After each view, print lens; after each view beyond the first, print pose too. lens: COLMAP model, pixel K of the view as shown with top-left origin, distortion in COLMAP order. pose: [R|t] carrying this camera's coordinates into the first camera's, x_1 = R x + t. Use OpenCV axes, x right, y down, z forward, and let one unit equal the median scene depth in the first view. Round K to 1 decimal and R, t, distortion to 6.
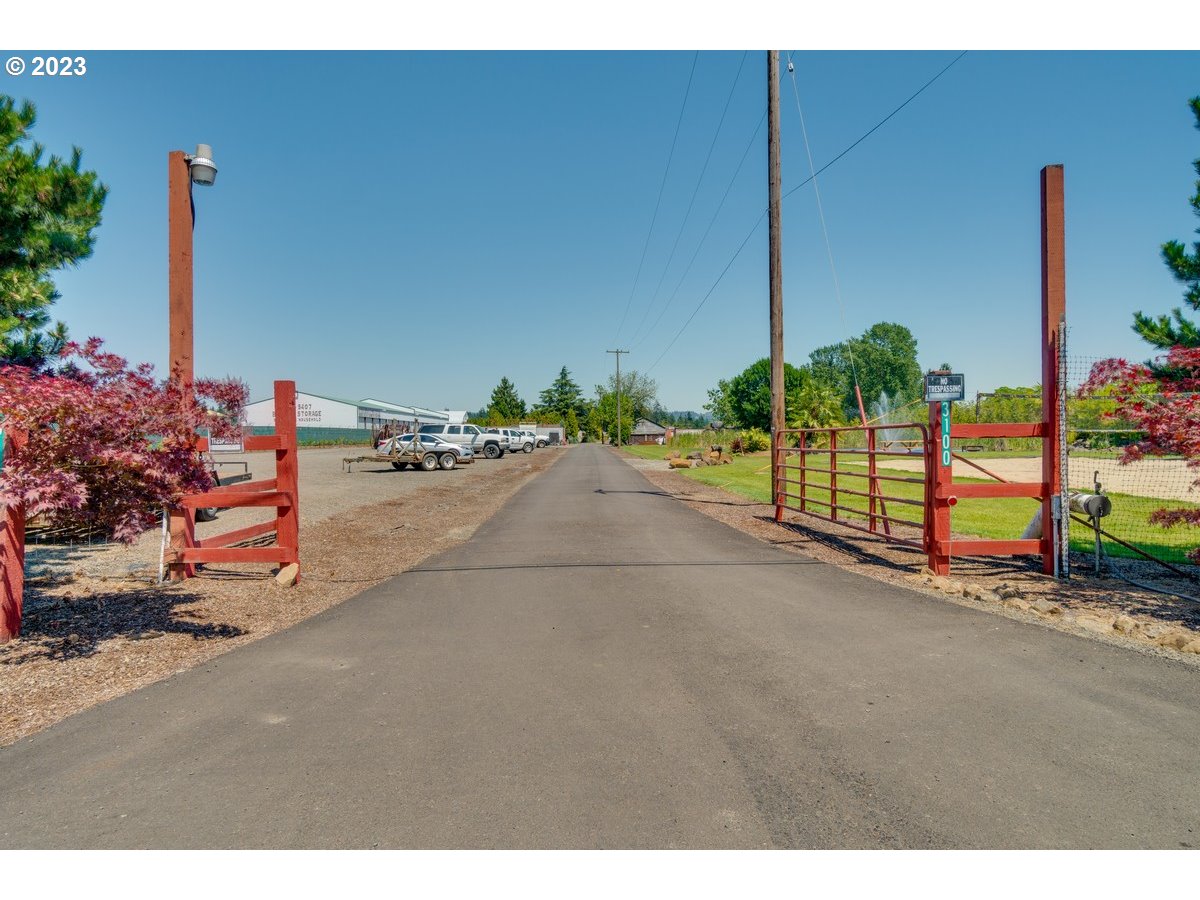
lens RADIAL K [[945.8, 0, 599.5], [0, 945.8, 448.1], [0, 0, 1]] dist [0.006615, 0.037483]
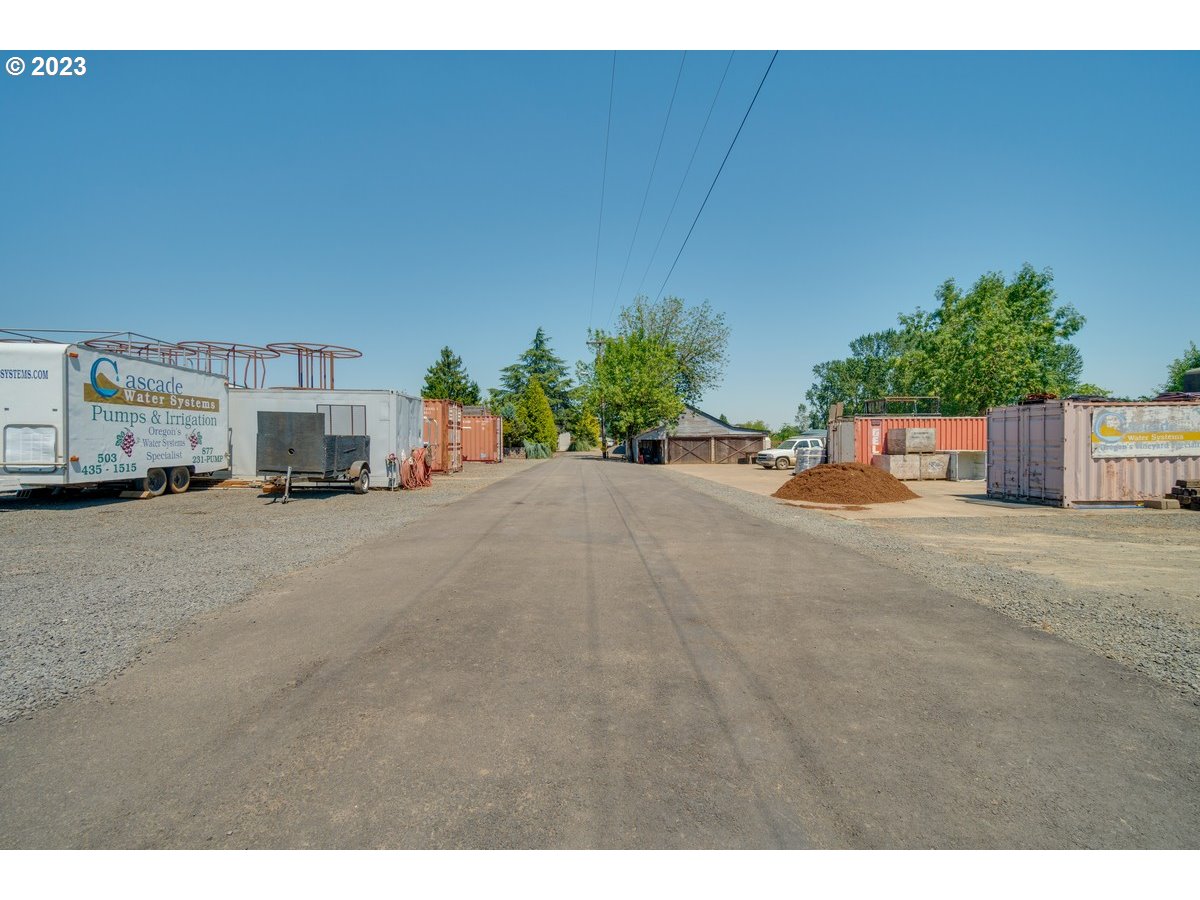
lens RADIAL K [[530.7, 0, 598.8], [0, 530.7, 450.6], [0, 0, 1]] dist [0.000187, -0.000496]
pose [[0.999910, 0.005703, 0.012112, -0.002364], [-0.005747, 0.999977, 0.003638, -0.007818], [-0.012091, -0.003708, 0.999920, 0.649860]]
